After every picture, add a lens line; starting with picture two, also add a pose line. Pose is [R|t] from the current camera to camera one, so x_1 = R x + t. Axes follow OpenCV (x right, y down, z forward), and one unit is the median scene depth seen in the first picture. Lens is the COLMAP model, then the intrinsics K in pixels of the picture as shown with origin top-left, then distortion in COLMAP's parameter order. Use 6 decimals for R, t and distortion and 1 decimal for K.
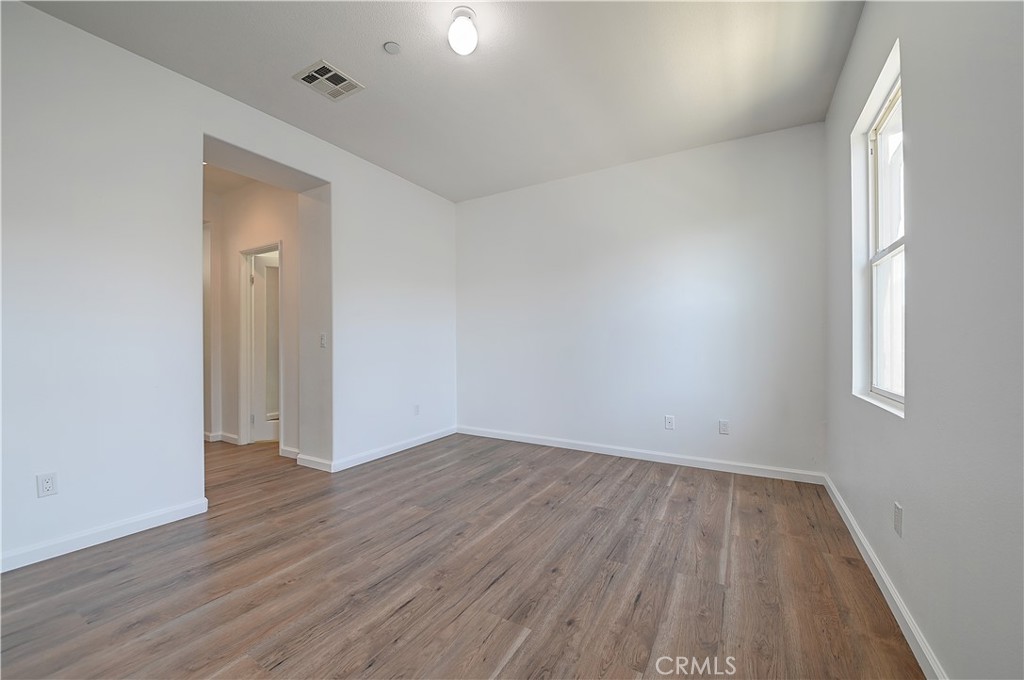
lens RADIAL K [[386.1, 0, 516.4], [0, 386.1, 344.1], [0, 0, 1]] dist [0.012122, -0.017611]
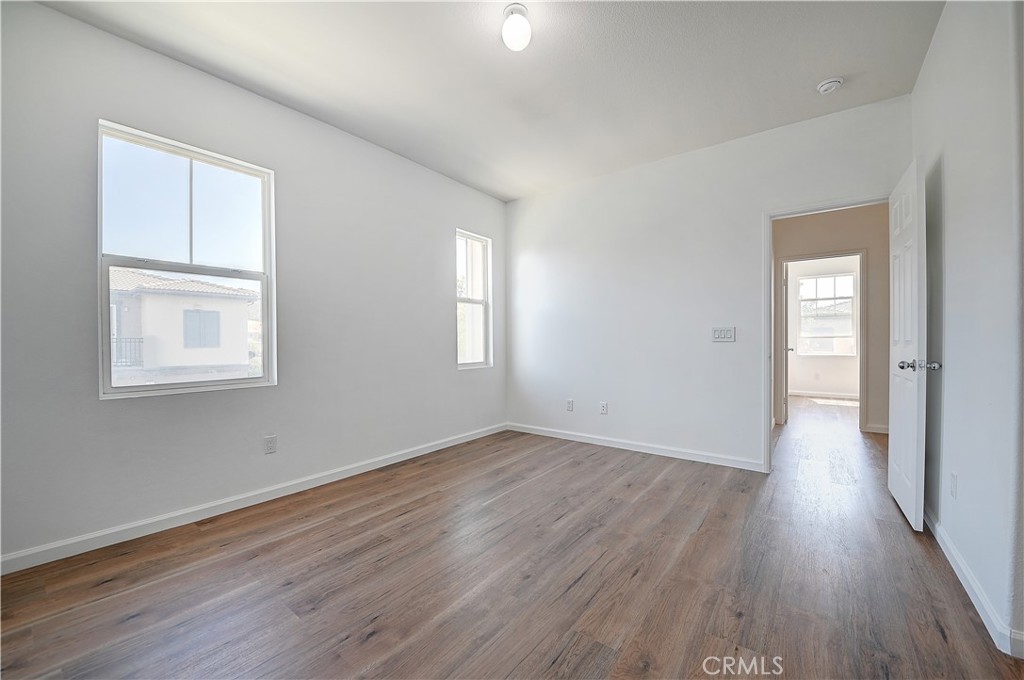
lens RADIAL K [[386.1, 0, 516.4], [0, 386.1, 344.1], [0, 0, 1]] dist [0.012122, -0.017611]
pose [[-0.991602, 0.007572, 0.129109, -0.269010], [0.008588, 0.999936, 0.007316, -0.000515], [-0.129045, 0.008363, -0.991603, 2.074208]]
